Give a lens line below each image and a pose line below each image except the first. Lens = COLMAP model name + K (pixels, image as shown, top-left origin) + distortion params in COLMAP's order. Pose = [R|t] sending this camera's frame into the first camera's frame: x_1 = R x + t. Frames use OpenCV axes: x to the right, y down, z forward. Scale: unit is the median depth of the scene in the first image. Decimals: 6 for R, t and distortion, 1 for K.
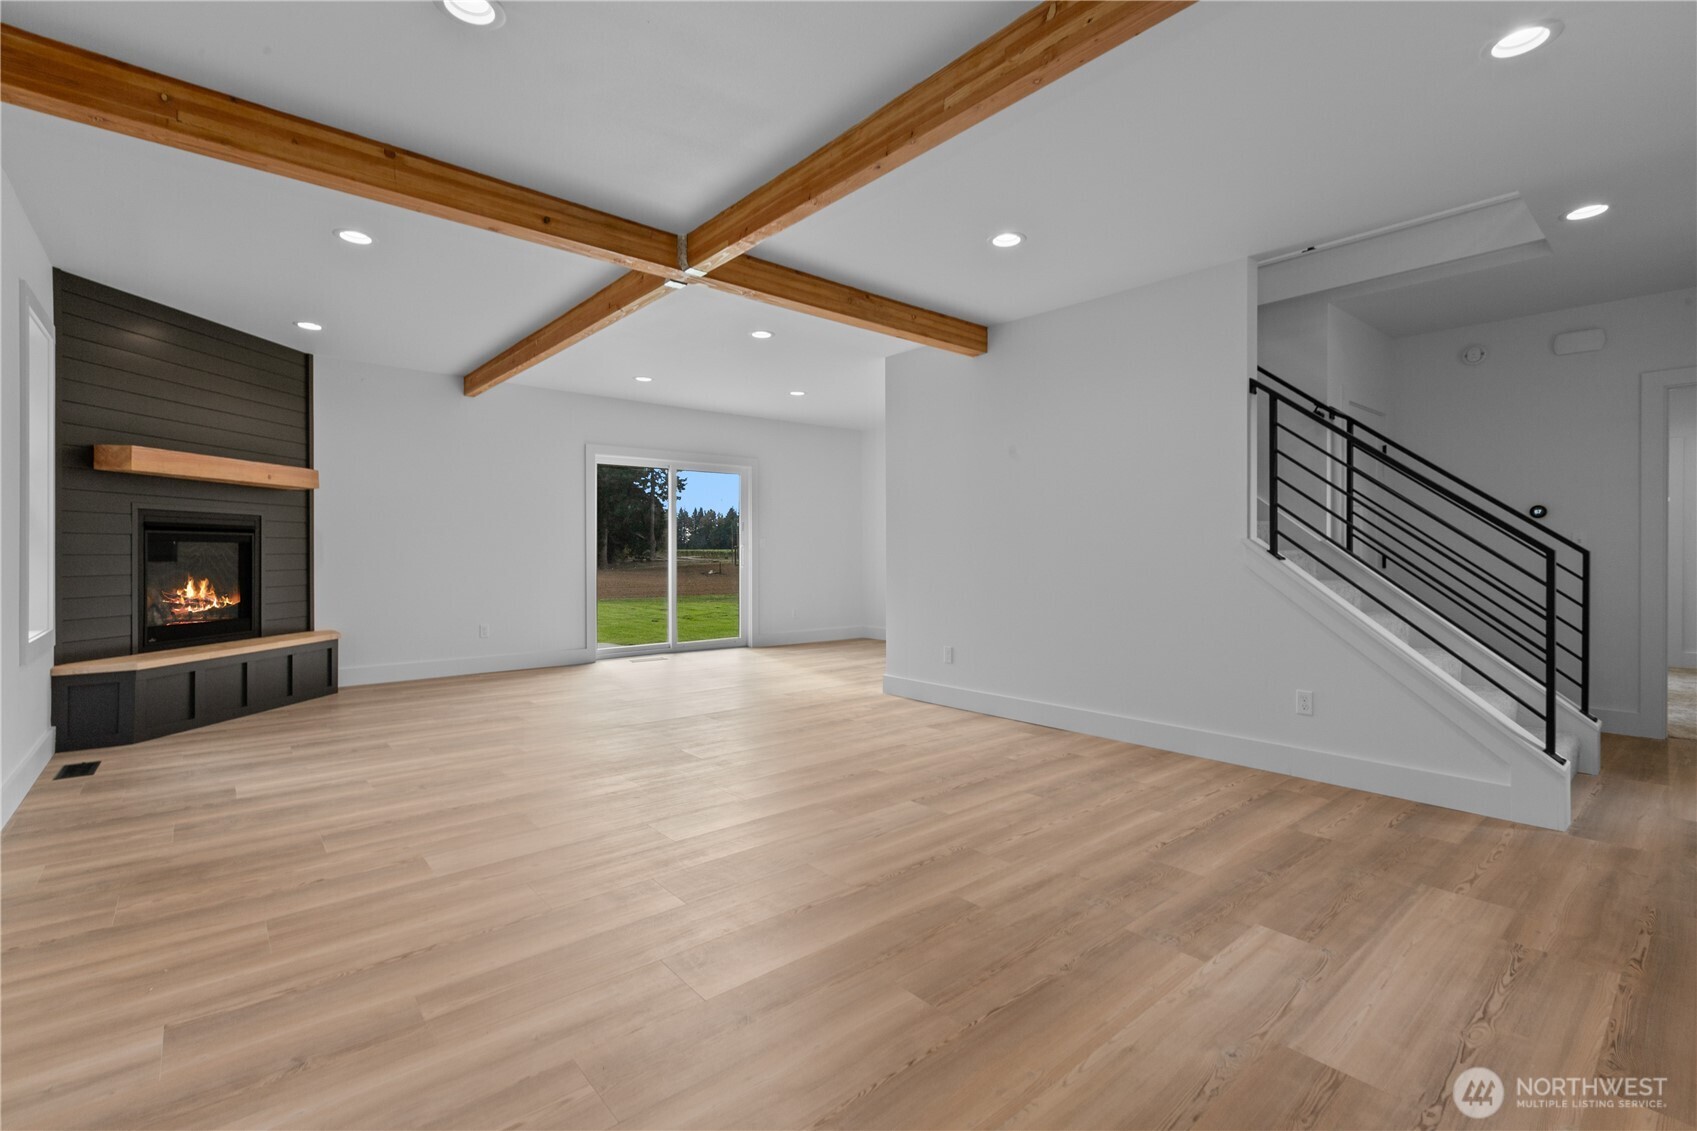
lens RADIAL K [[767.3, 0, 841.4], [0, 767.3, 548.9], [0, 0, 1]] dist [0.004346, -0.001810]
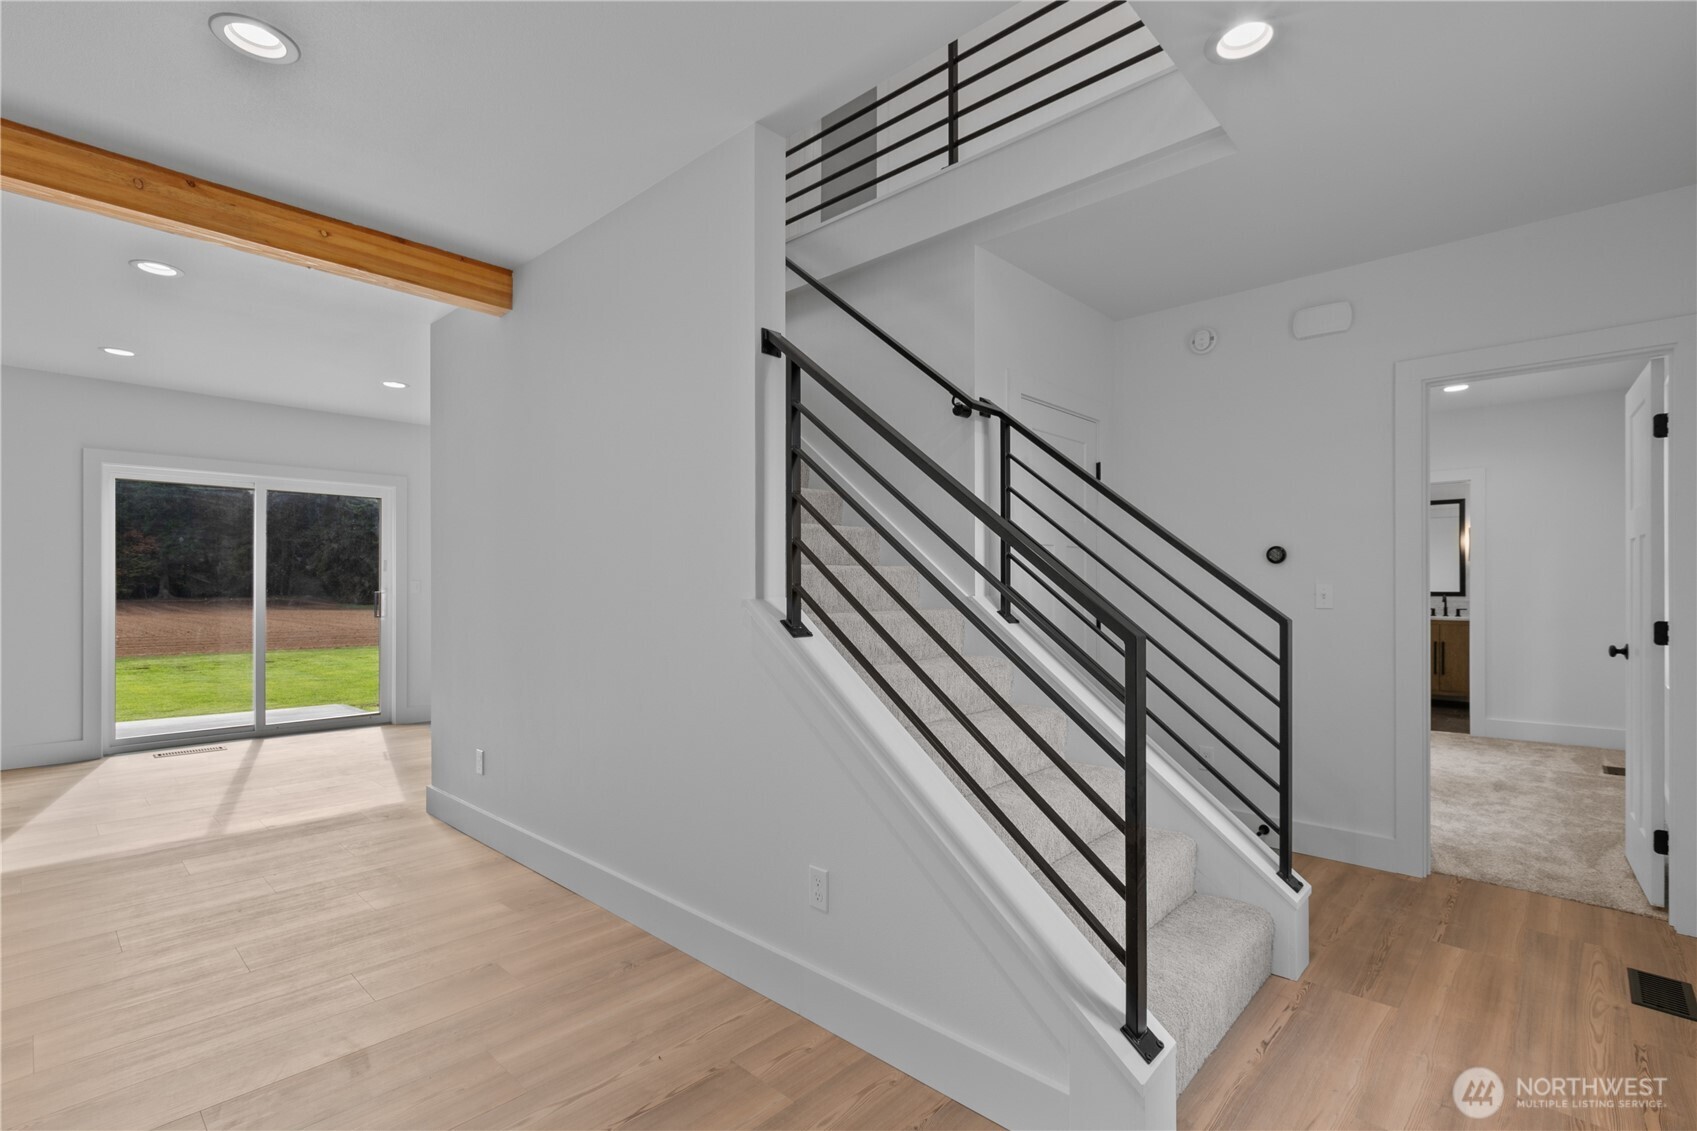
lens RADIAL K [[767.3, 0, 867.1], [0, 767.3, 577.0], [0, 0, 1]] dist [0.004346, -0.001810]
pose [[0.993071, 0.001577, 0.117505, 0.460958], [-0.000693, 0.999971, -0.007566, -0.022657], [-0.117514, 0.007432, 0.993043, 0.342966]]
